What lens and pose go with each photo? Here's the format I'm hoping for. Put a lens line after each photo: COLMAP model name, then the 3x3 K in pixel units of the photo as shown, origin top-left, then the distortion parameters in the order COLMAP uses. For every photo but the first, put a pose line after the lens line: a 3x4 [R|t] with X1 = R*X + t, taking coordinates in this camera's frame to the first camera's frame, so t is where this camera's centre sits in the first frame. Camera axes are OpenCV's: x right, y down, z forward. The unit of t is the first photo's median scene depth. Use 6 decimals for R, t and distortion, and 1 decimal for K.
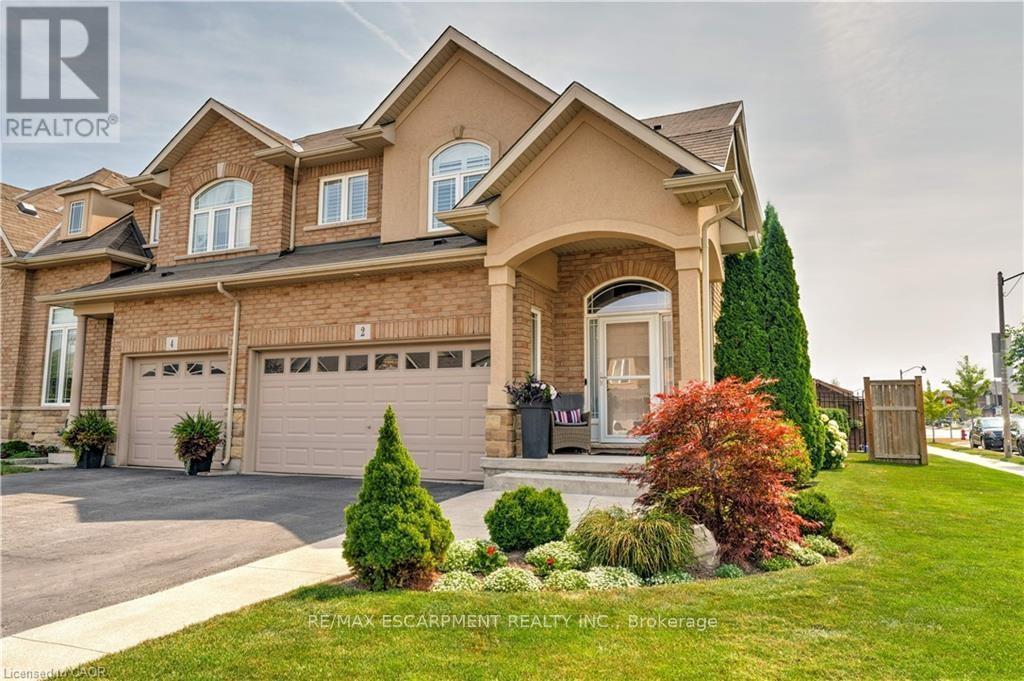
lens RADIAL K [[622.7, 0, 512.0], [0, 622.7, 340.5], [0, 0, 1]] dist [0.002335, 0.000619]
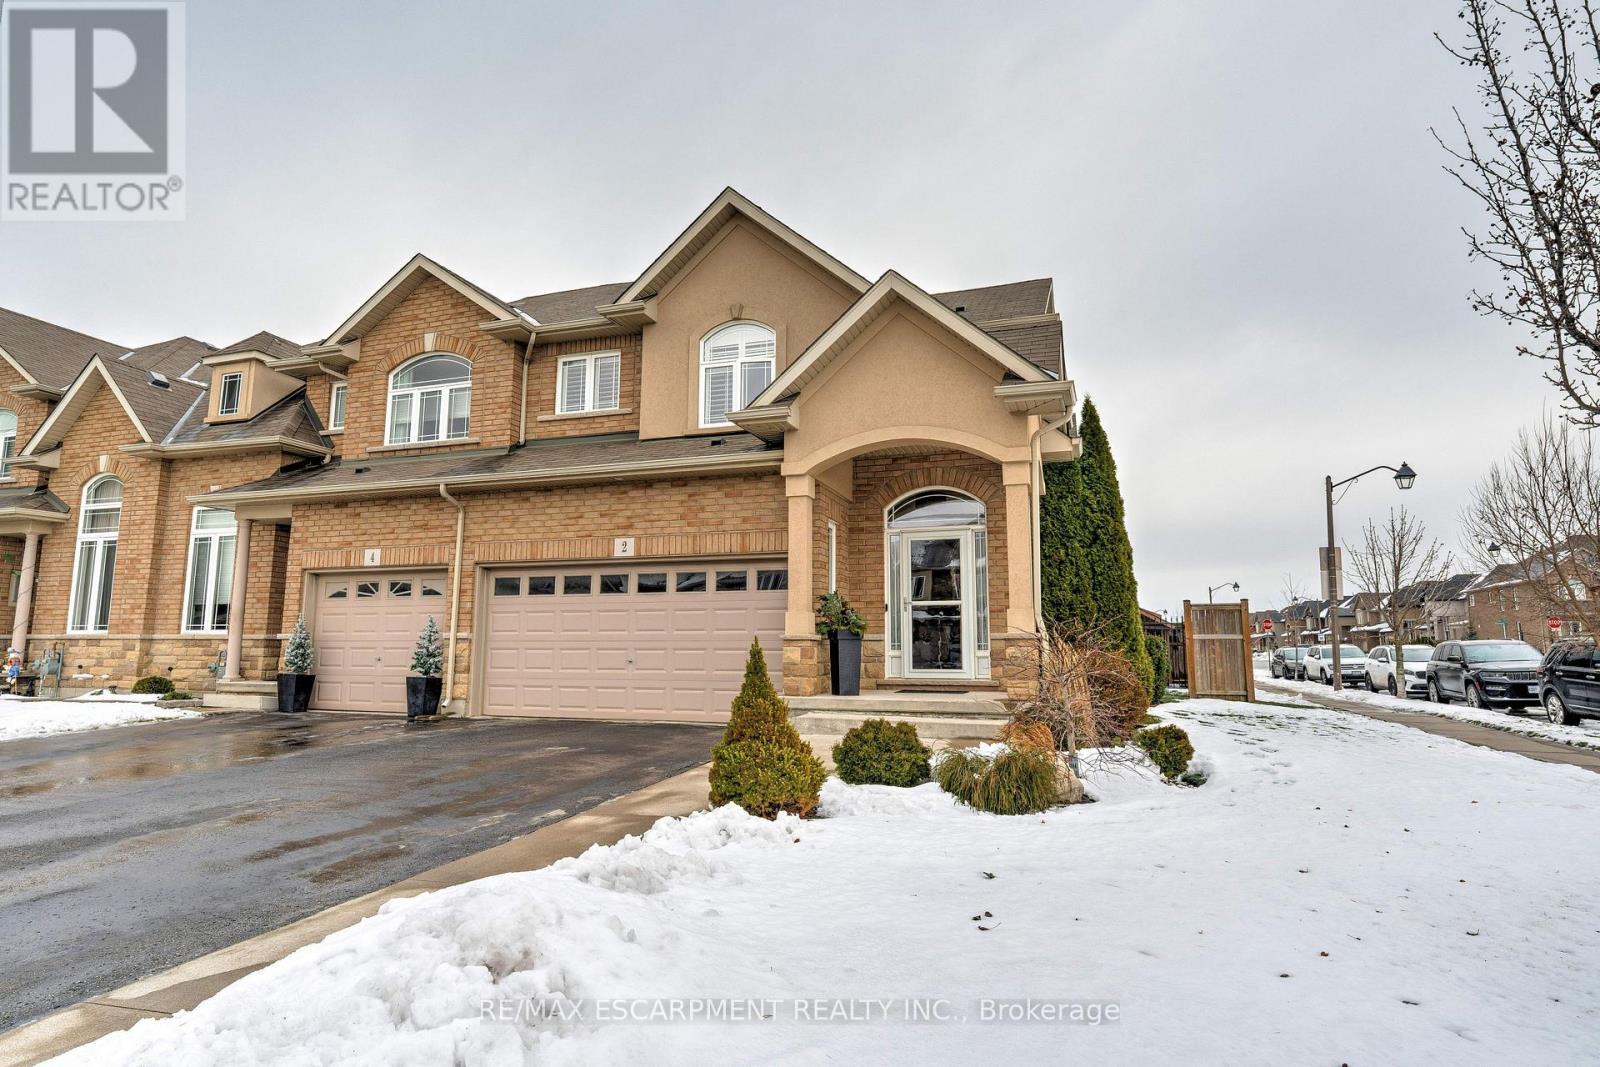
lens RADIAL K [[811.7, 0, 793.1], [0, 811.7, 534.2], [0, 0, 1]] dist [-0.003929, 0.000703]
pose [[0.996318, 0.011036, 0.085017, -0.093212], [-0.009844, 0.999847, -0.014434, -0.015397], [-0.085164, 0.013544, 0.996275, -0.094717]]
